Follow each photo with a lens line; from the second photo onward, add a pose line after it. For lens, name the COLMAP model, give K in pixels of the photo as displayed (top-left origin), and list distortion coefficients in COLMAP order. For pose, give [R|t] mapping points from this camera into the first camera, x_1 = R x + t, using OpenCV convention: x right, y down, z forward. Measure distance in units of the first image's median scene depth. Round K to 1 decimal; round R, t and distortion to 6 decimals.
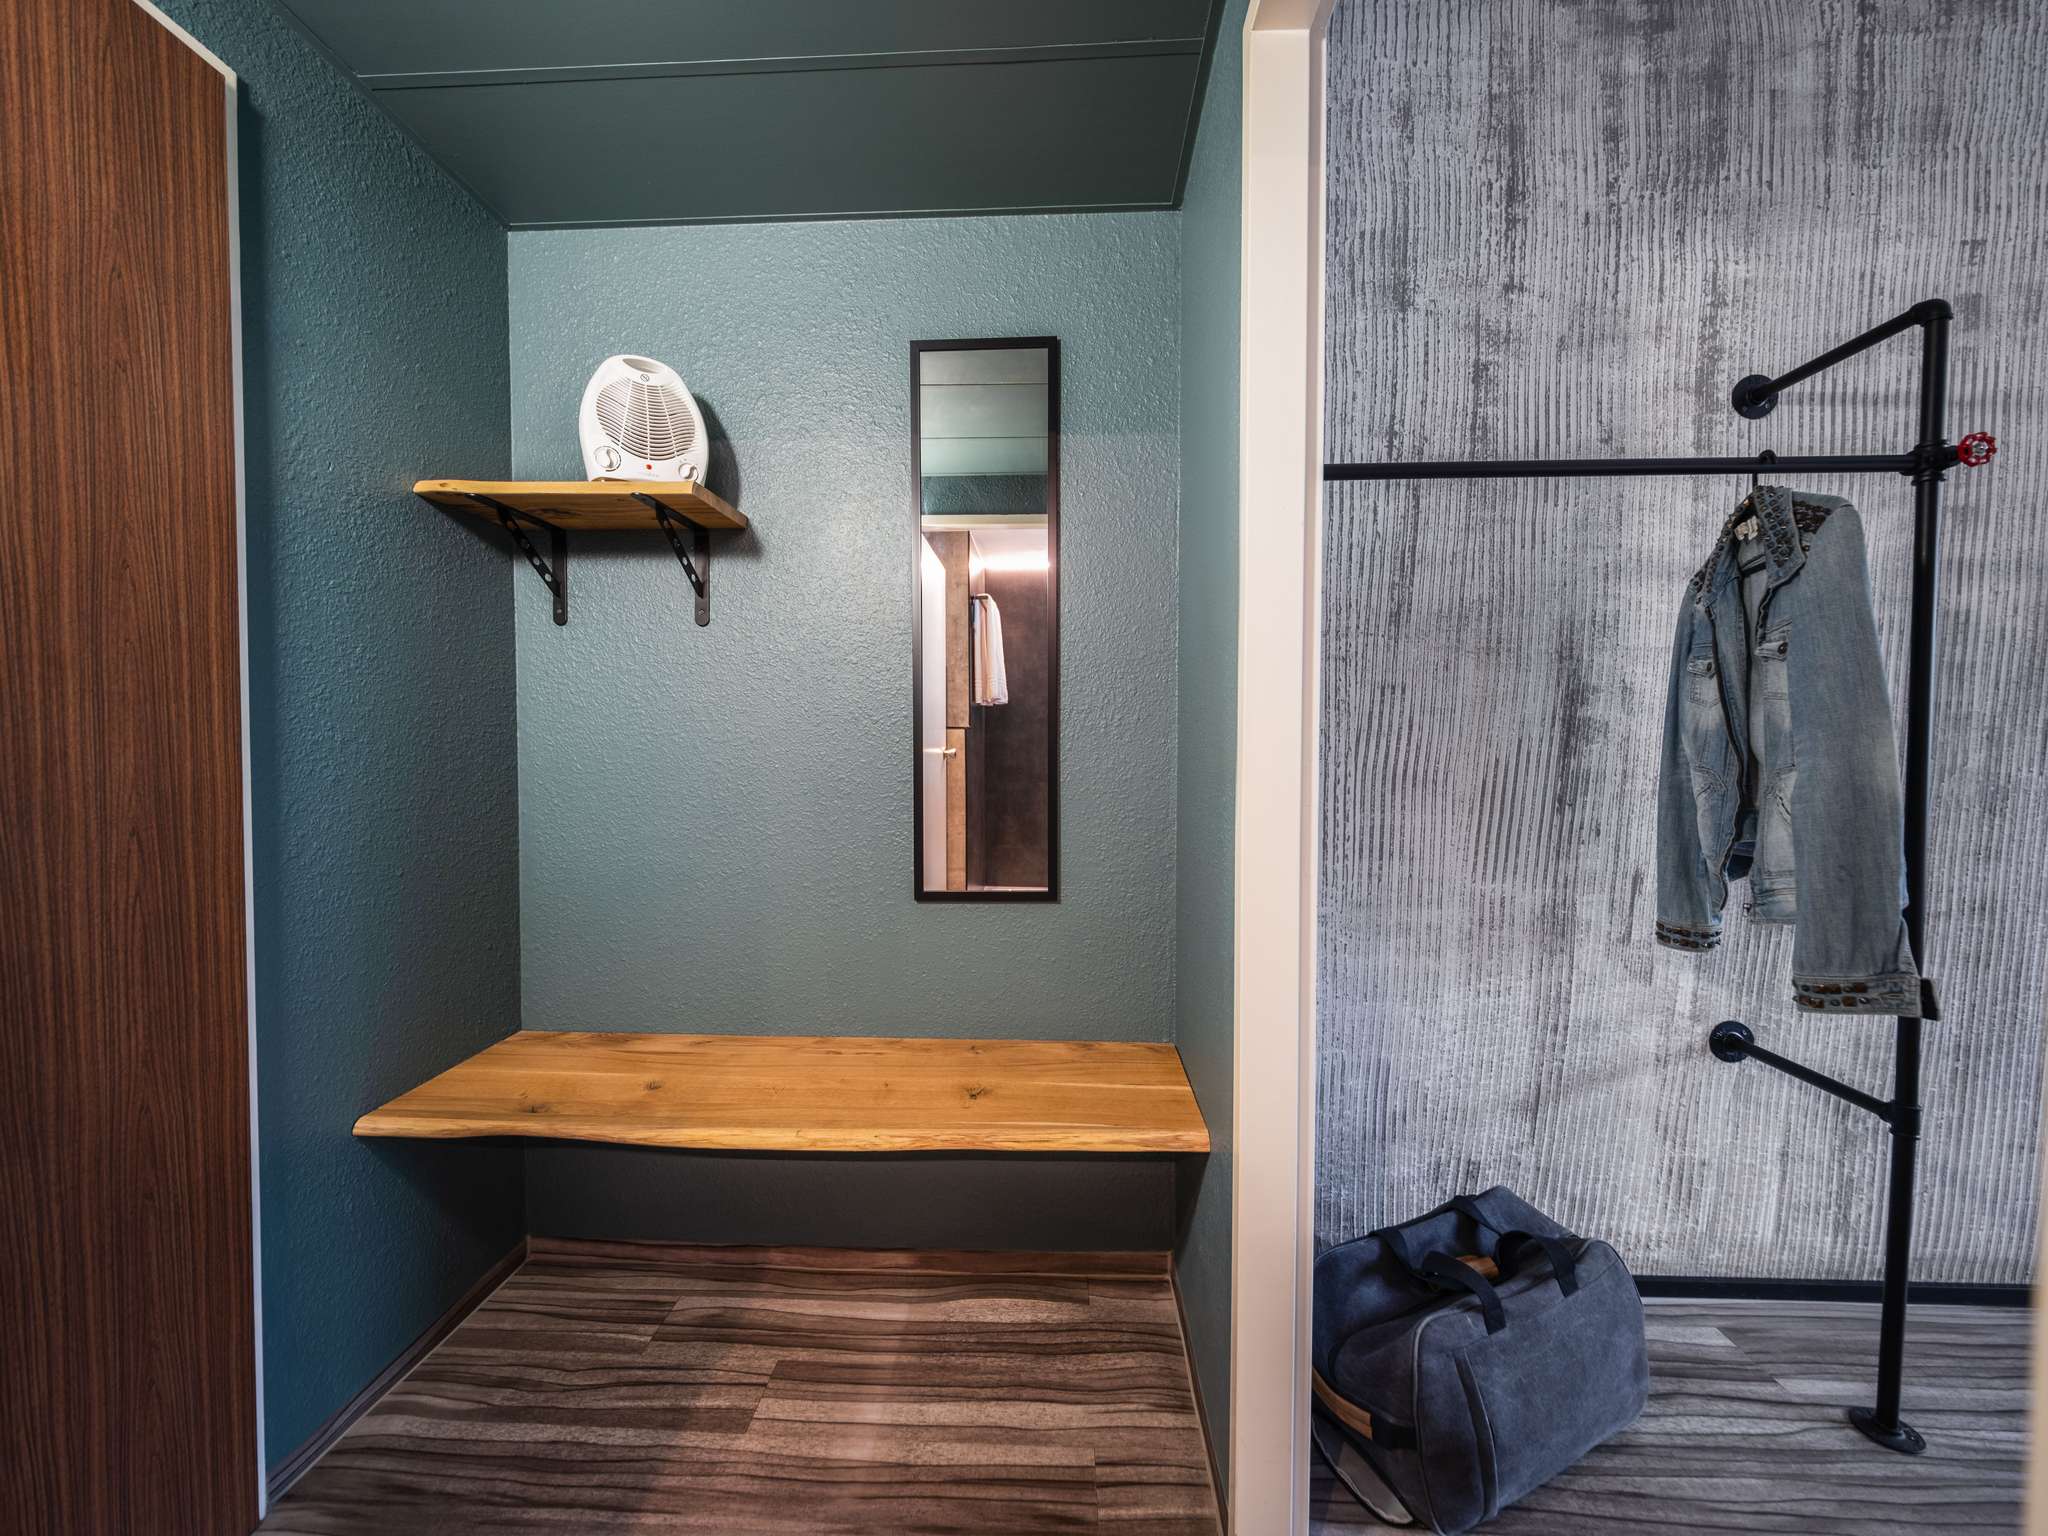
lens RADIAL K [[730.7, 0, 1024.0], [0, 730.7, 768.0], [0, 0, 1]] dist [0.001057, -0.001482]
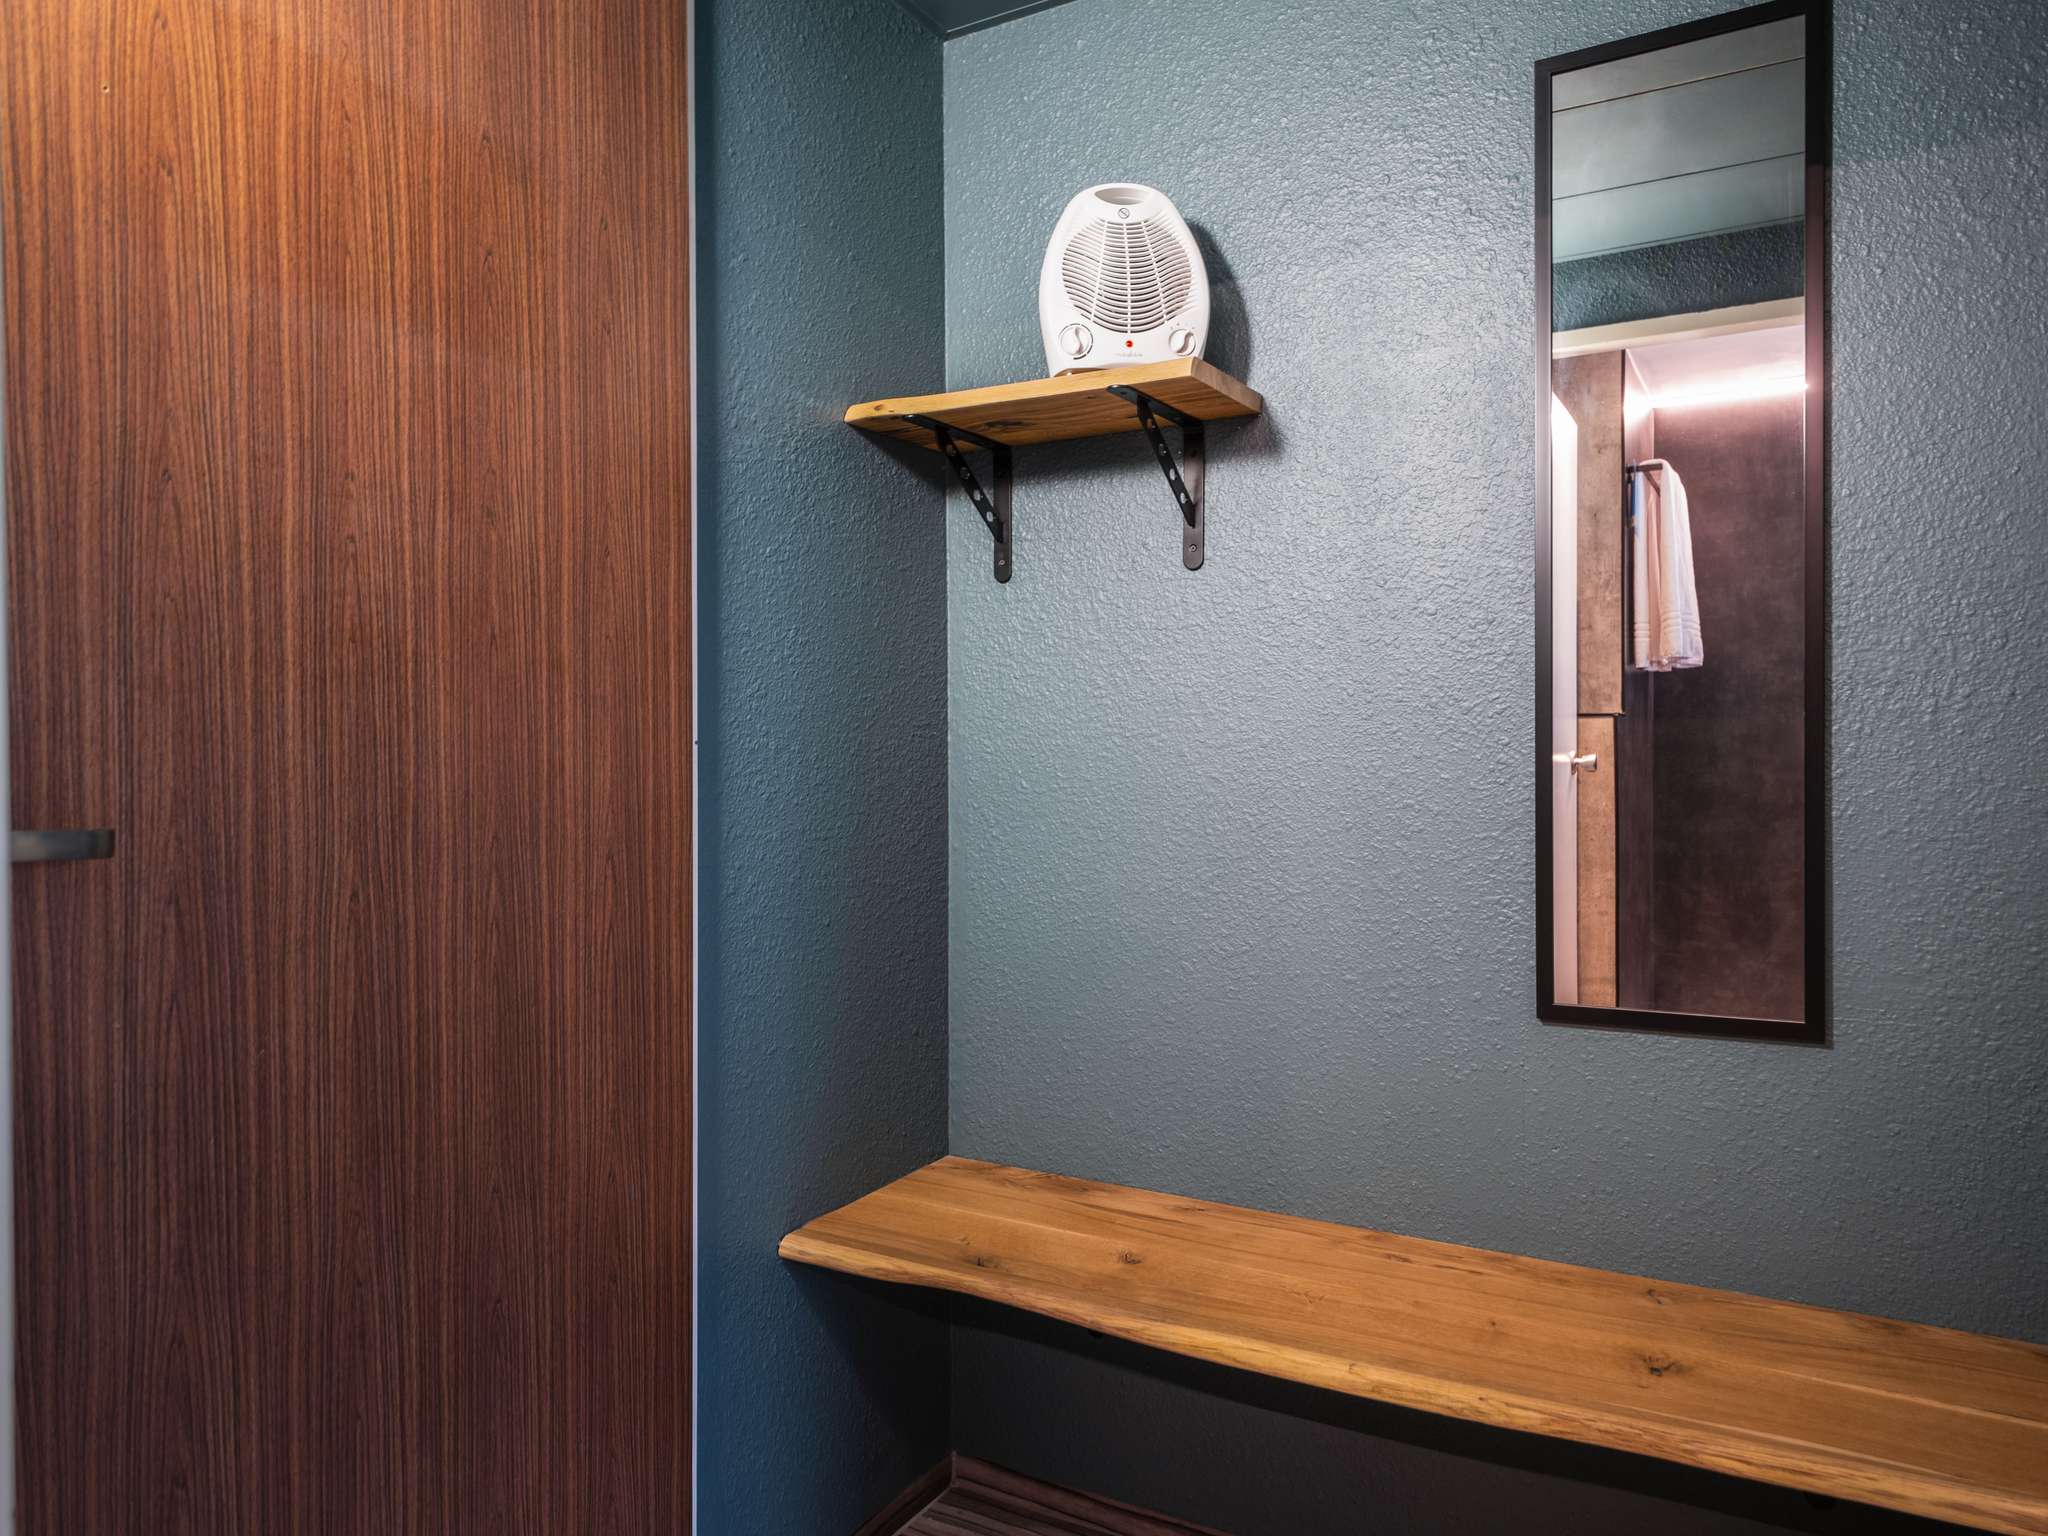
lens RADIAL K [[1361.4, 0, 1024.0], [0, 1361.4, 768.0], [0, 0, 1]] dist [0.026415, -0.024795]
pose [[0.890561, -0.000105, -0.454864, -0.021539], [-0.007135, 0.999874, -0.014201, 0.001861], [0.454808, 0.015892, 0.890448, -0.164031]]
